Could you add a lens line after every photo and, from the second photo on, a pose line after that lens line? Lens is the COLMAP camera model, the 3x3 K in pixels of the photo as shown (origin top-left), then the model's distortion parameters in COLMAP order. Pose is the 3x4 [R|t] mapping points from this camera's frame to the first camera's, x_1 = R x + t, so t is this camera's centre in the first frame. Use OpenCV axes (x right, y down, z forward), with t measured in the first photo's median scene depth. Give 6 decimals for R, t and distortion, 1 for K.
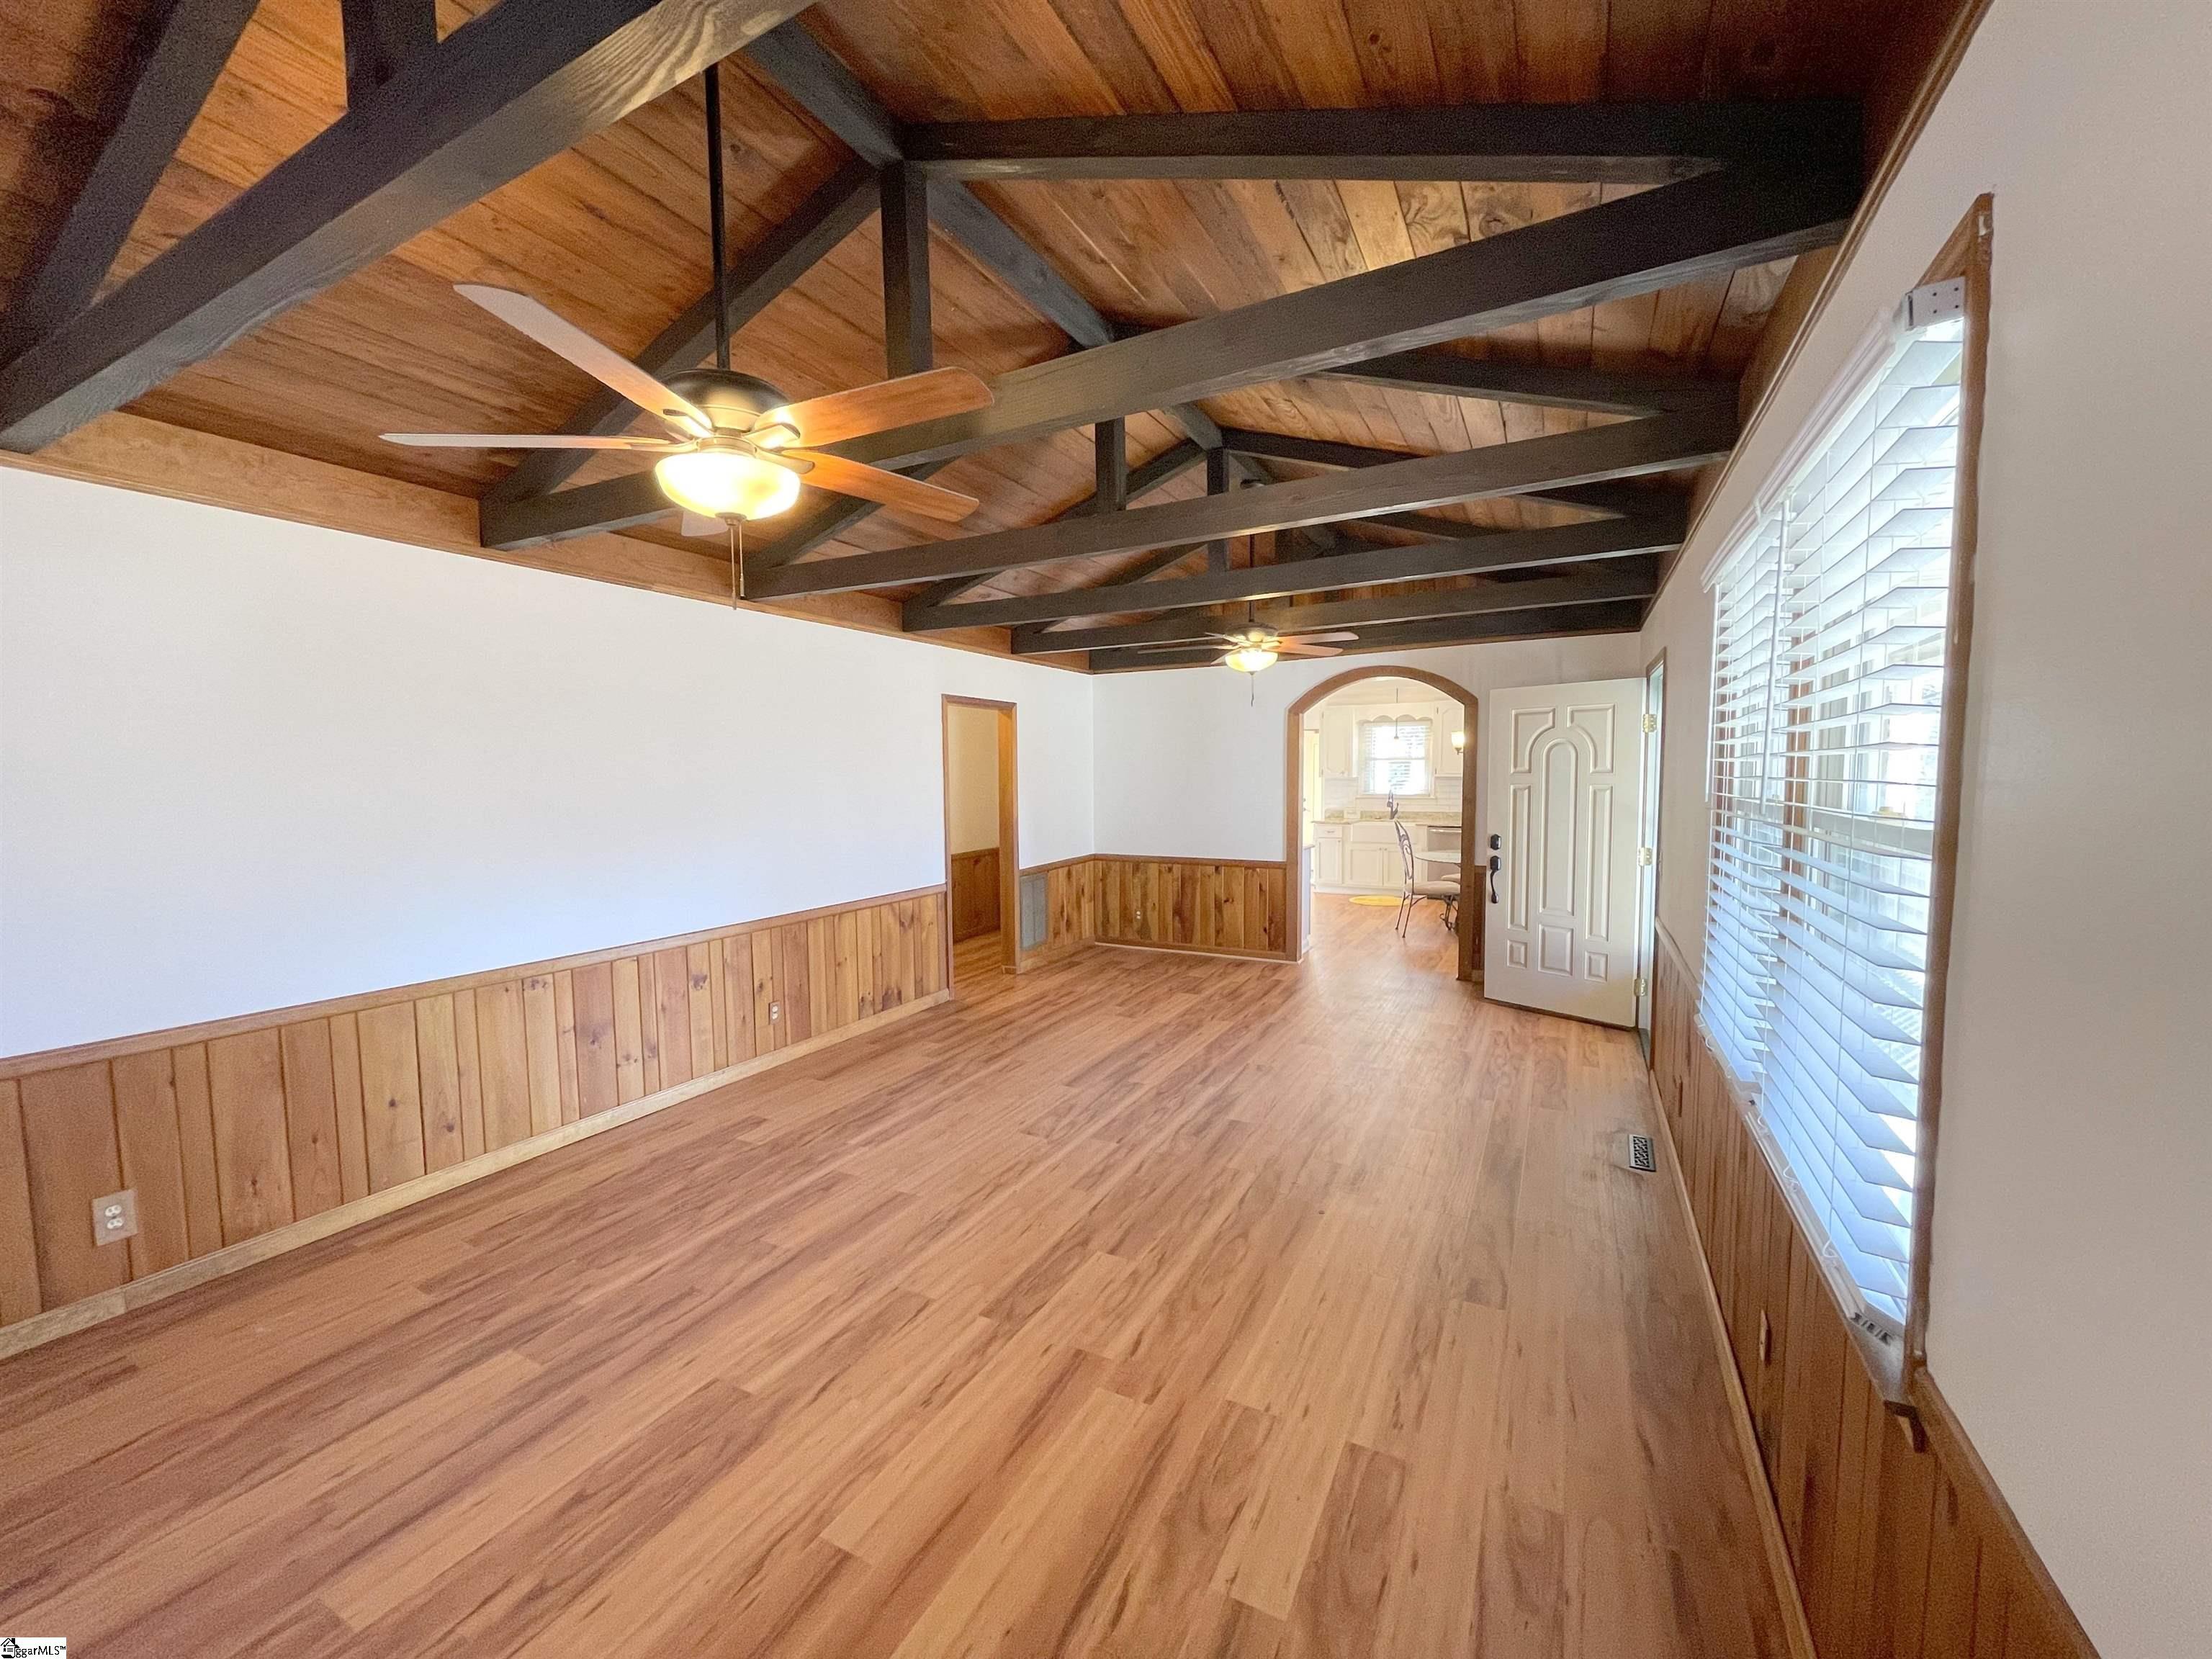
lens RADIAL K [[891.0, 0, 1102.5], [0, 891.0, 833.6], [0, 0, 1]] dist [-0.001043, -0.000536]
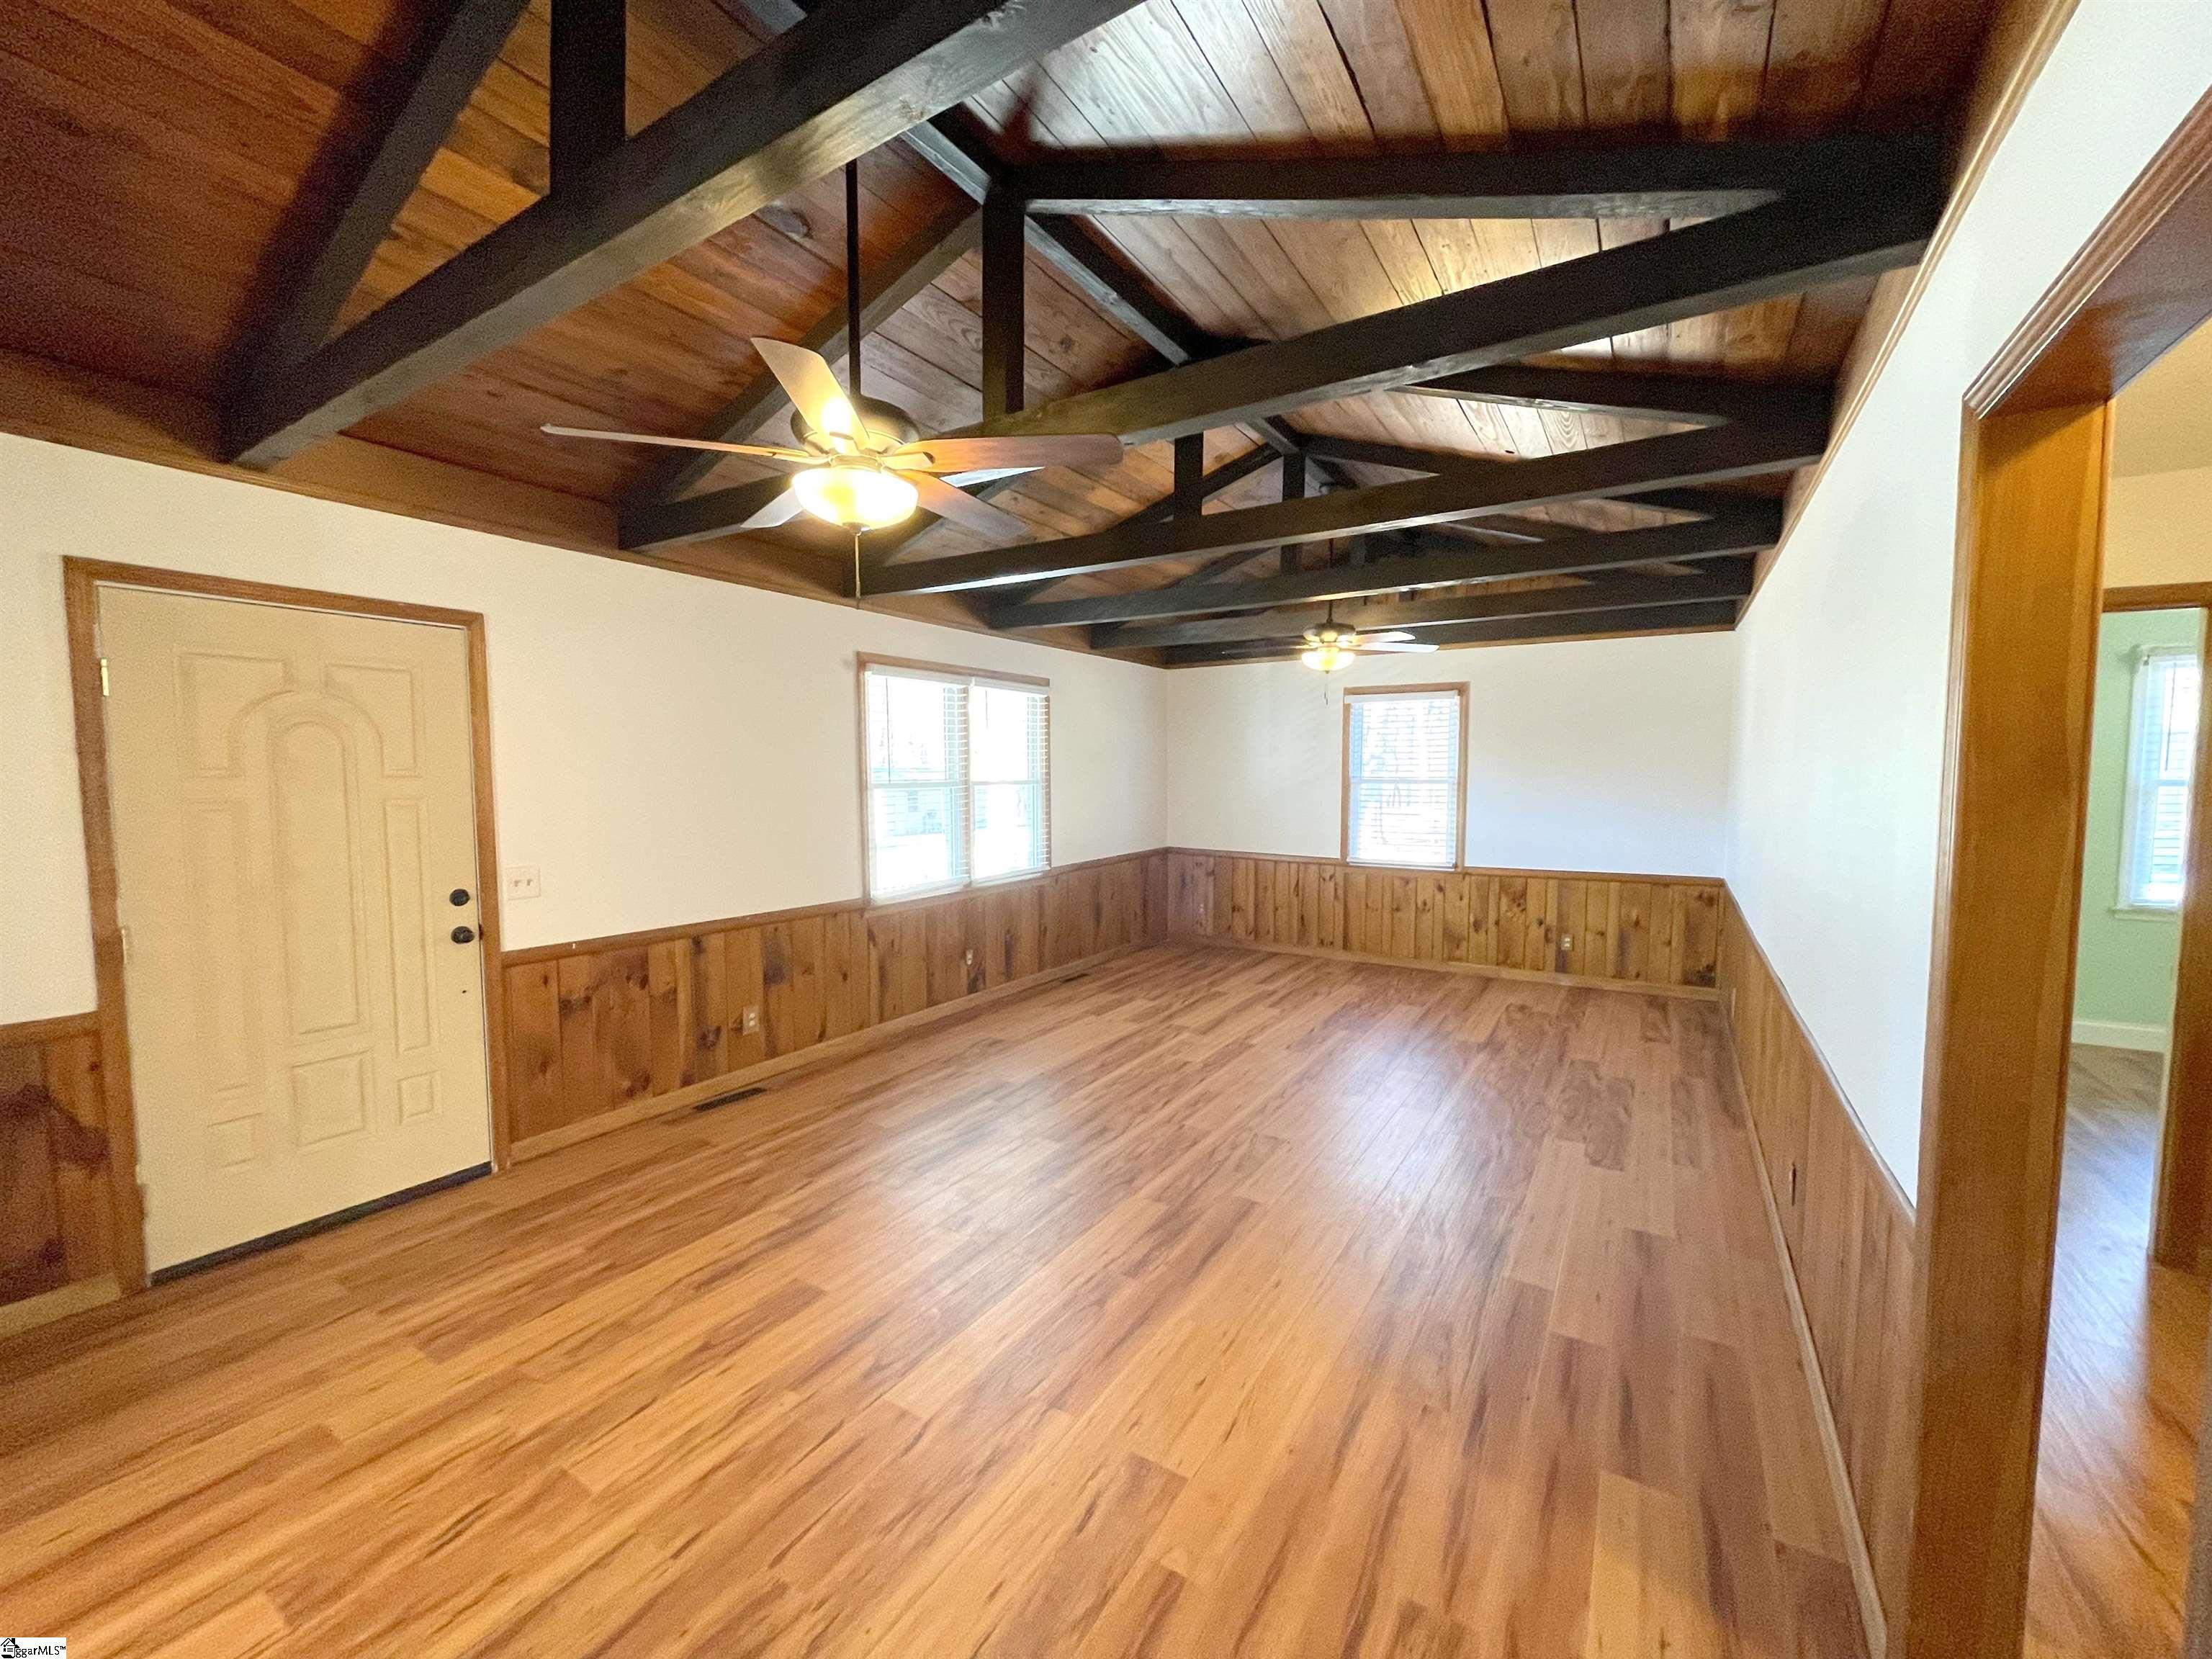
lens RADIAL K [[891.0, 0, 1102.5], [0, 891.0, 833.6], [0, 0, 1]] dist [-0.001043, -0.000536]
pose [[-0.996910, 0.005889, 0.078326, 0.042411], [0.017080, 0.989576, 0.142998, -0.204282], [-0.076668, 0.143894, -0.986619, 2.989269]]
